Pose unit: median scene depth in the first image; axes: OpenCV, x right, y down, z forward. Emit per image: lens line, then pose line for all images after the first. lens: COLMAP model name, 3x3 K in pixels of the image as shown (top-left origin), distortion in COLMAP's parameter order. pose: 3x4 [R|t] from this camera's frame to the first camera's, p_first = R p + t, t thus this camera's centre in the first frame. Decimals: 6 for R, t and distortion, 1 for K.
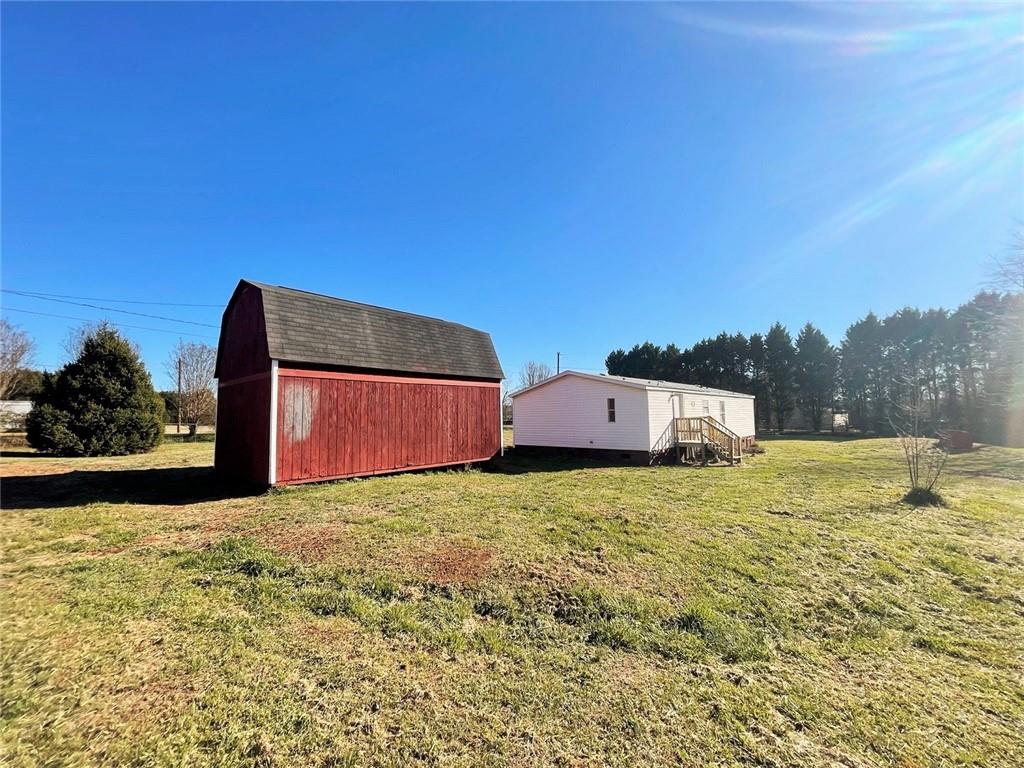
lens RADIAL K [[412.6, 0, 513.4], [0, 412.6, 386.9], [0, 0, 1]] dist [-0.001305, -0.000264]
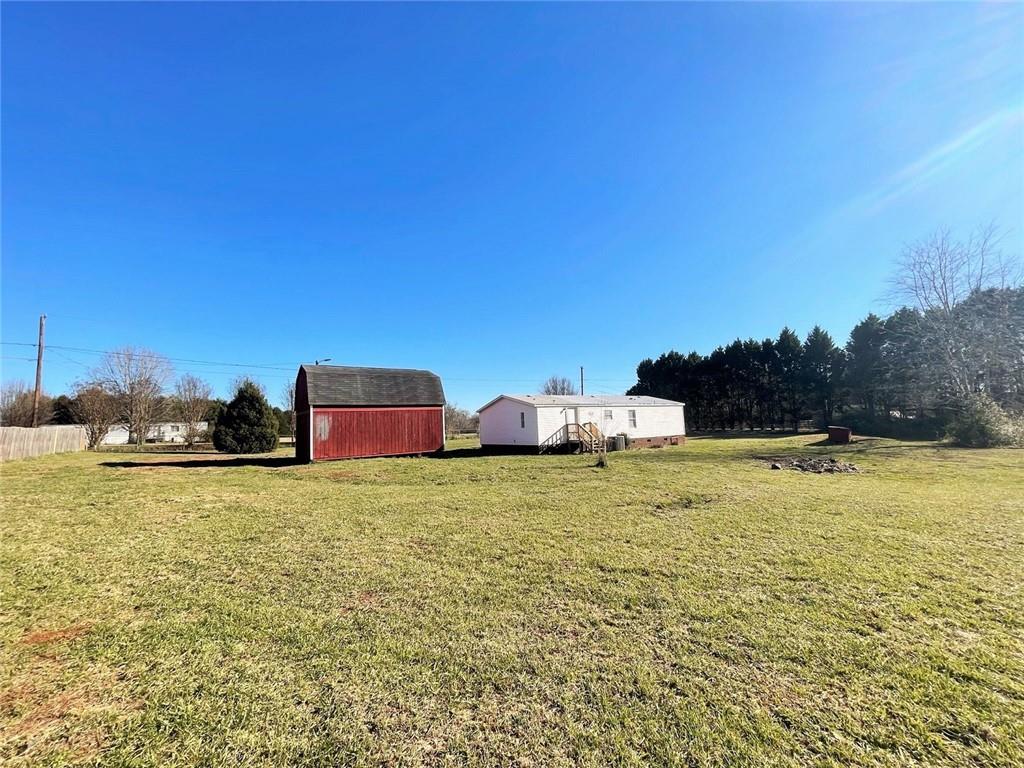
lens RADIAL K [[412.6, 0, 509.5], [0, 412.6, 388.7], [0, 0, 1]] dist [-0.001305, -0.000264]
pose [[0.975550, -0.045325, -0.215054, 0.513512], [0.042722, 0.998947, -0.016740, -0.036483], [0.215586, 0.007144, 0.976459, -0.514174]]
